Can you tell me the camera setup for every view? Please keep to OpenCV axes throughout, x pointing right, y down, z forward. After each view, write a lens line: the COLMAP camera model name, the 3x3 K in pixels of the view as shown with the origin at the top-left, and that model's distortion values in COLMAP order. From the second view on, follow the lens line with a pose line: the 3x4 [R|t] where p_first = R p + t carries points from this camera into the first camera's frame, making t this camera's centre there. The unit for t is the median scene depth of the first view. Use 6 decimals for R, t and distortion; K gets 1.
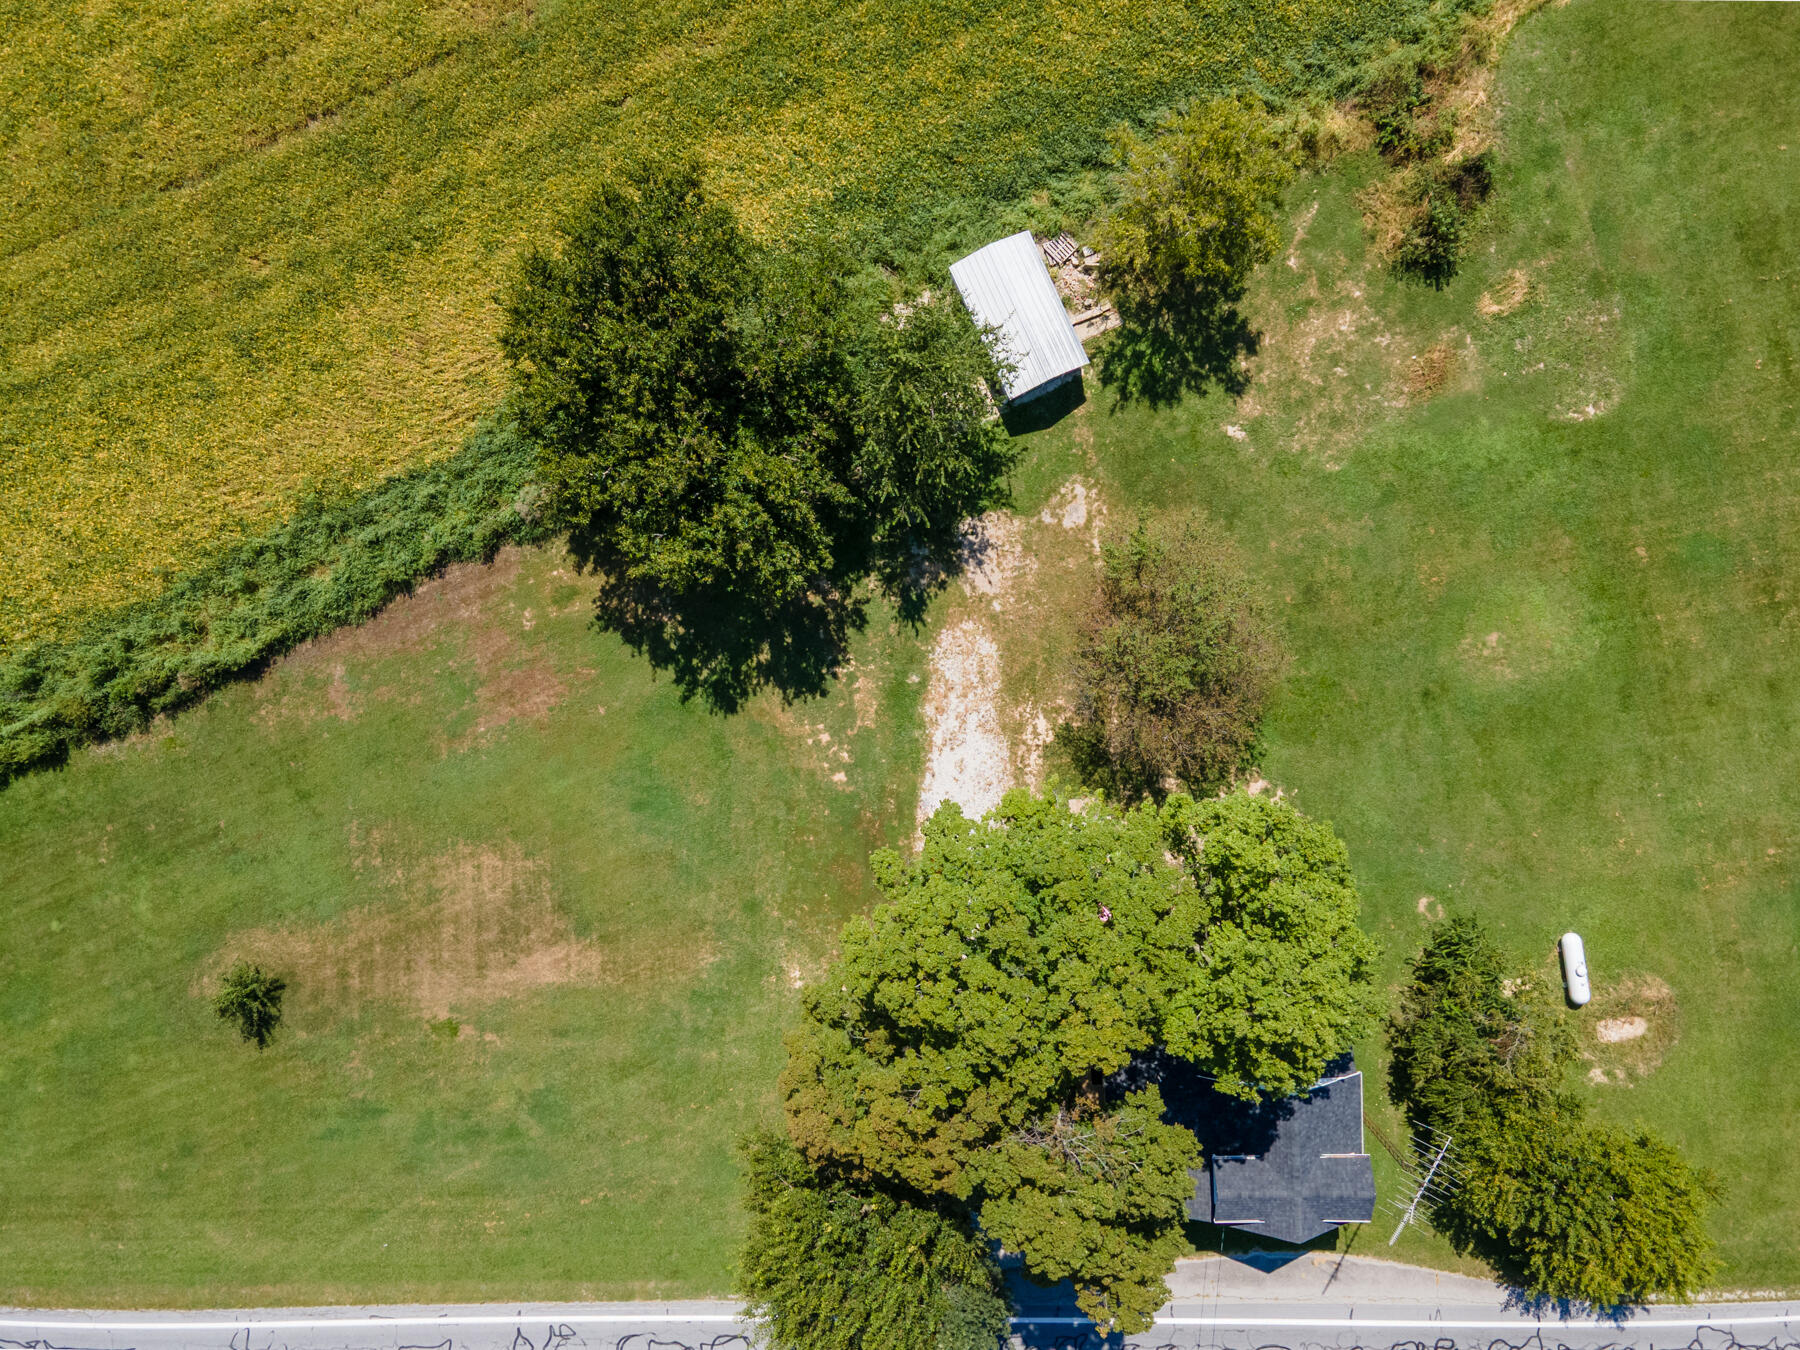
lens RADIAL K [[1293.9, 0, 900.0], [0, 1293.9, 675.0], [0, 0, 1]] dist [0.028815, 0.037398]
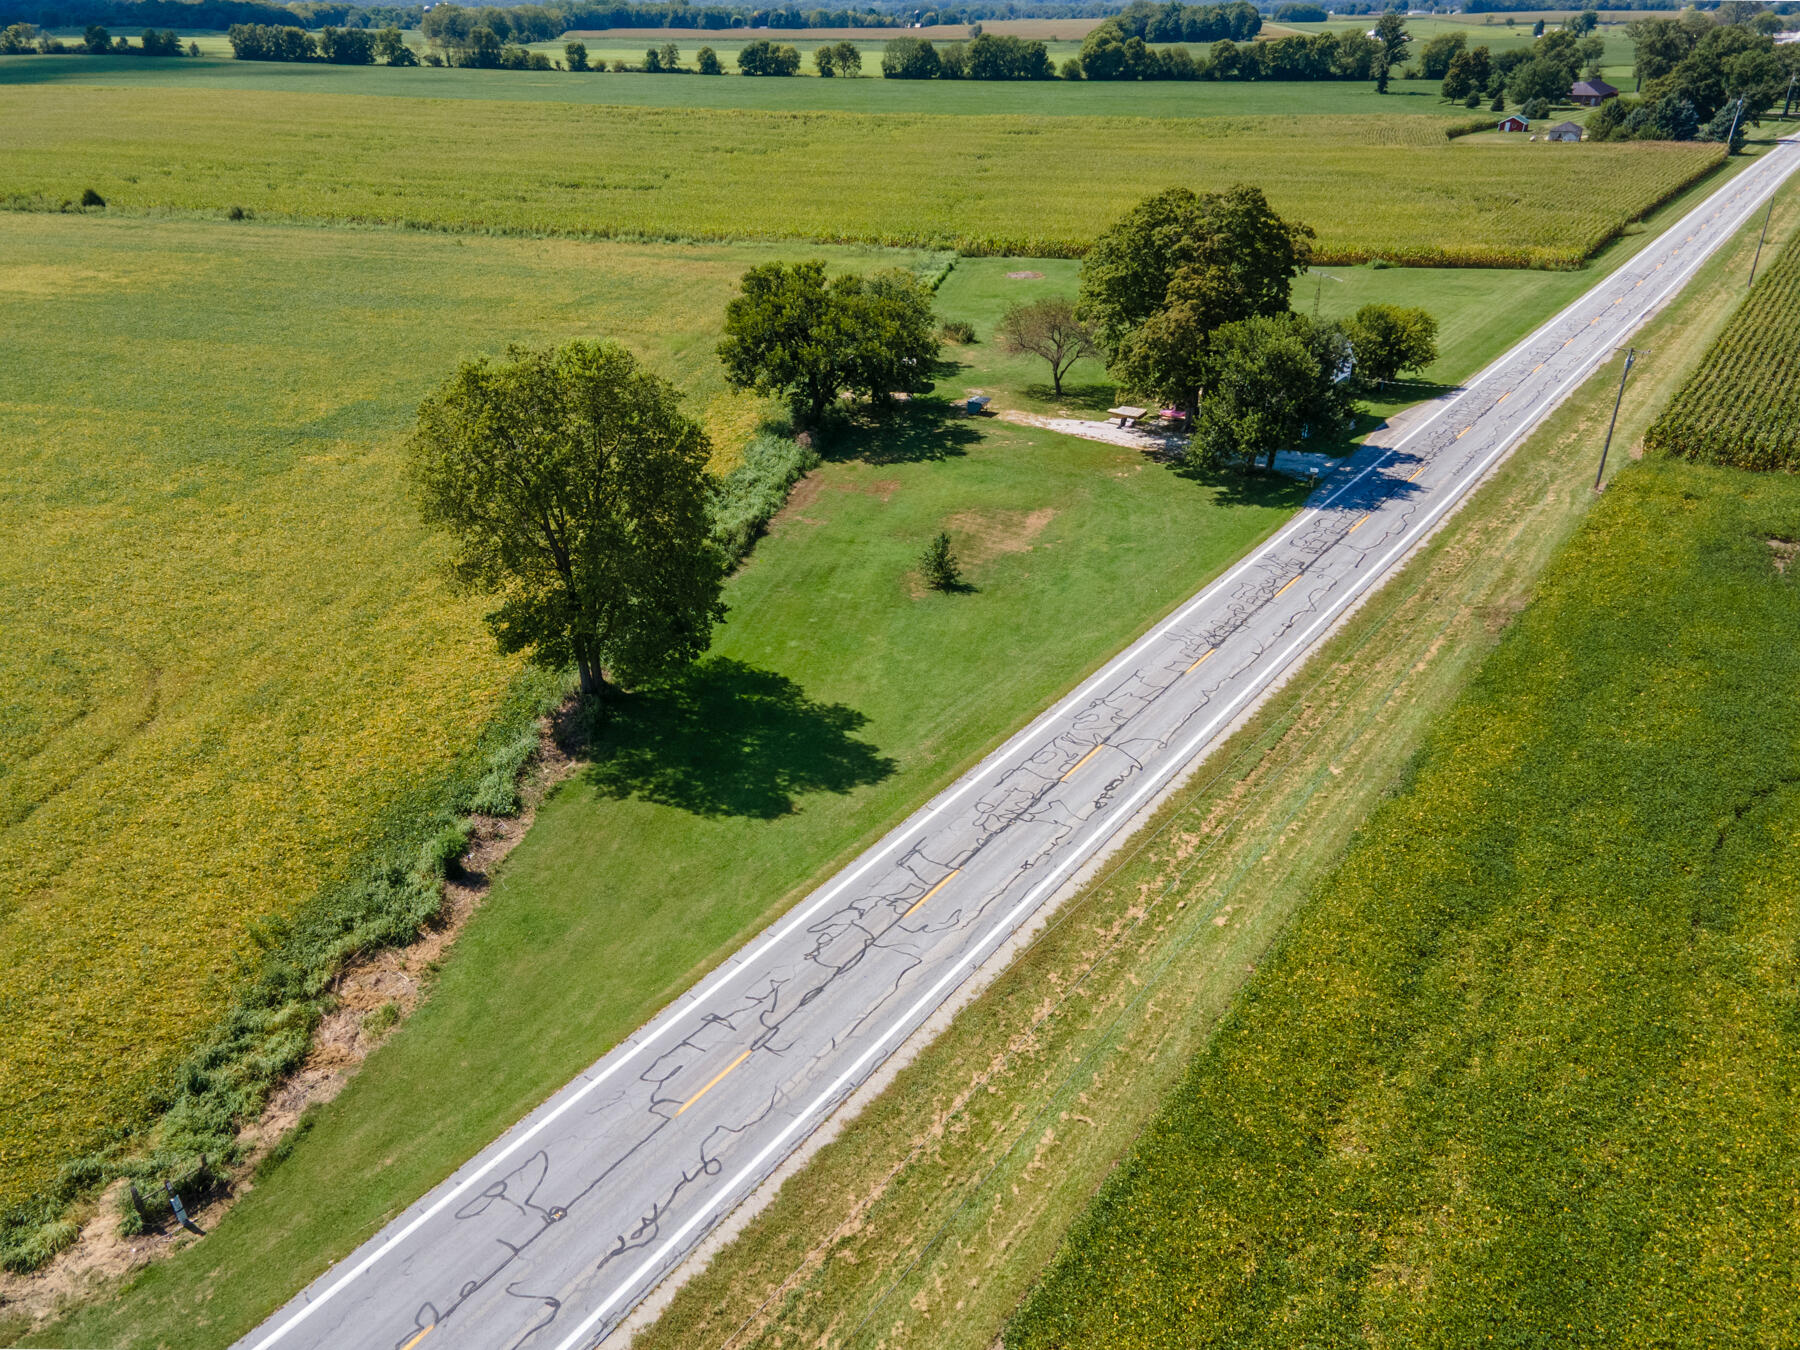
lens RADIAL K [[1306.5, 0, 906.8], [0, 1306.5, 663.4], [0, 0, 1]] dist [0.042913, 0.003611]
pose [[0.590766, -0.372585, 0.715664, -1.512501], [0.806760, 0.285507, -0.517324, 0.936378], [-0.011580, 0.882987, 0.469255, 0.433780]]
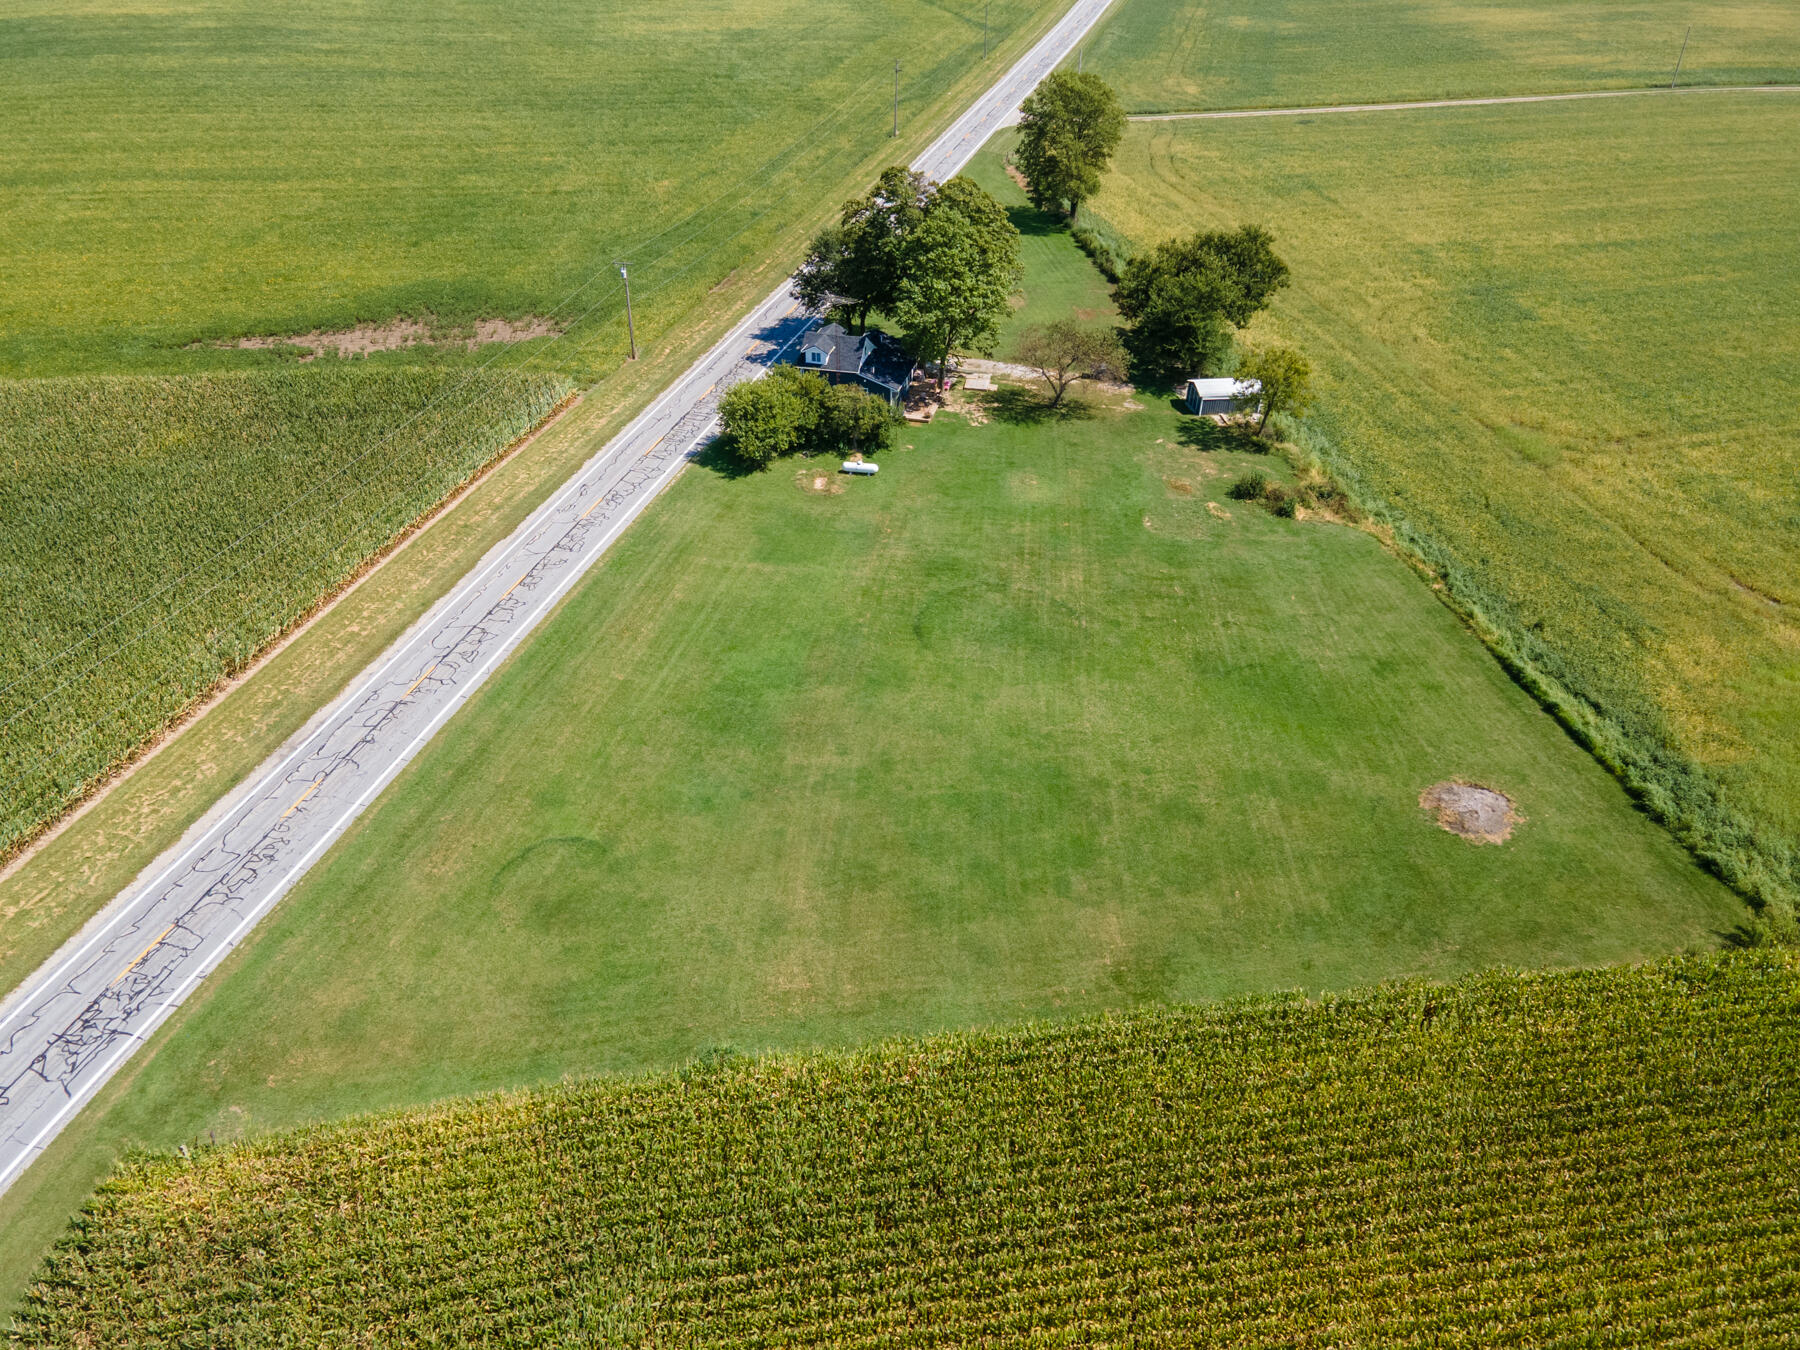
lens RADIAL K [[1293.9, 0, 900.0], [0, 1293.9, 675.0], [0, 0, 1]] dist [0.028815, 0.037398]
pose [[-0.271260, 0.542405, -0.795119, 2.138558], [-0.962505, -0.151550, 0.224982, -0.302908], [0.001531, 0.826335, 0.563177, 0.177874]]
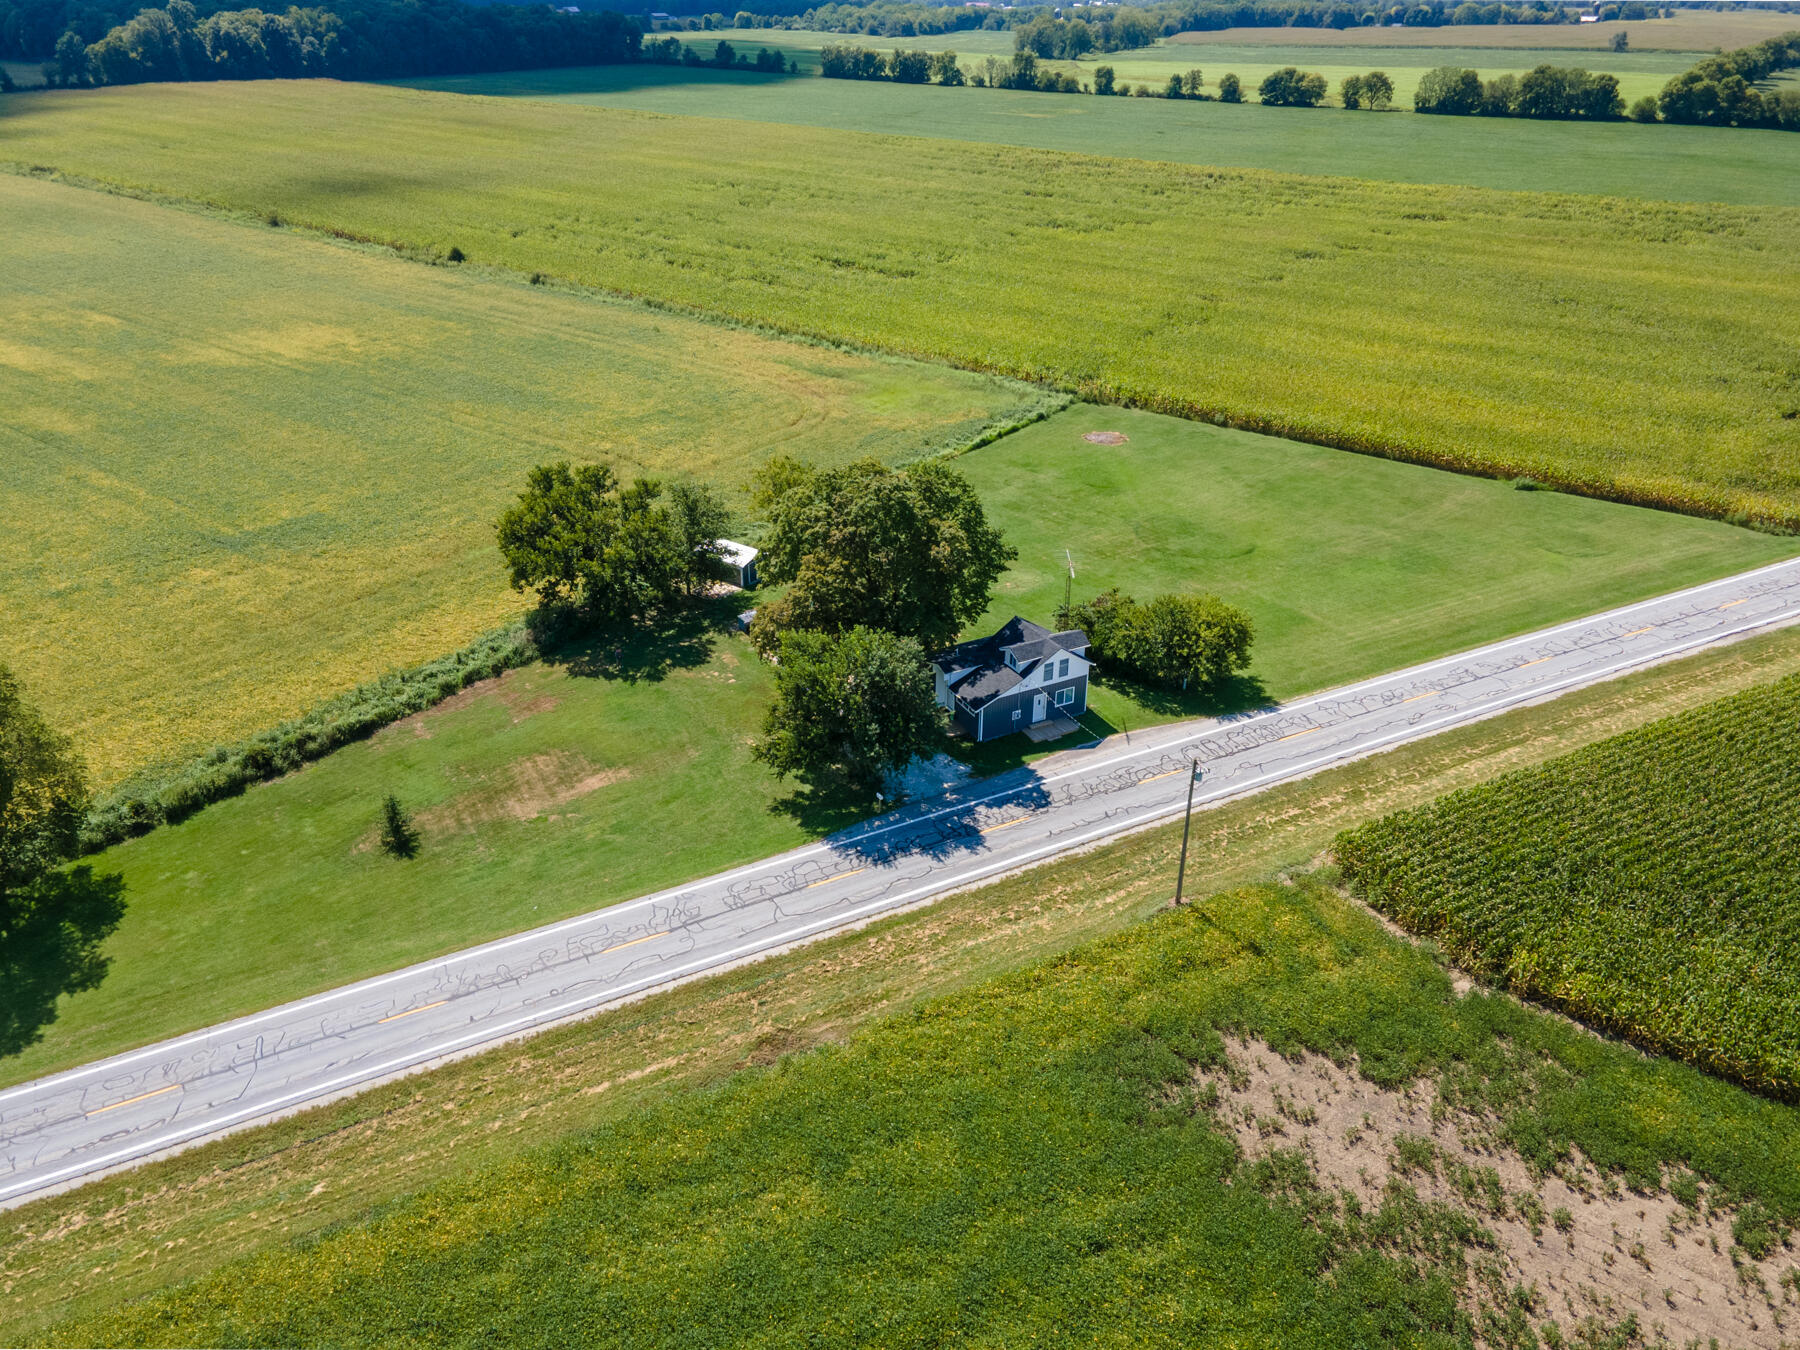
lens RADIAL K [[1293.0, 0, 900.0], [0, 1293.0, 675.0], [0, 0, 1]] dist [0.072882, -0.039454]
pose [[0.890835, -0.220507, 0.397226, -0.531451], [0.454311, 0.439398, -0.774939, 1.514560], [-0.003661, 0.870807, 0.491611, 0.138184]]
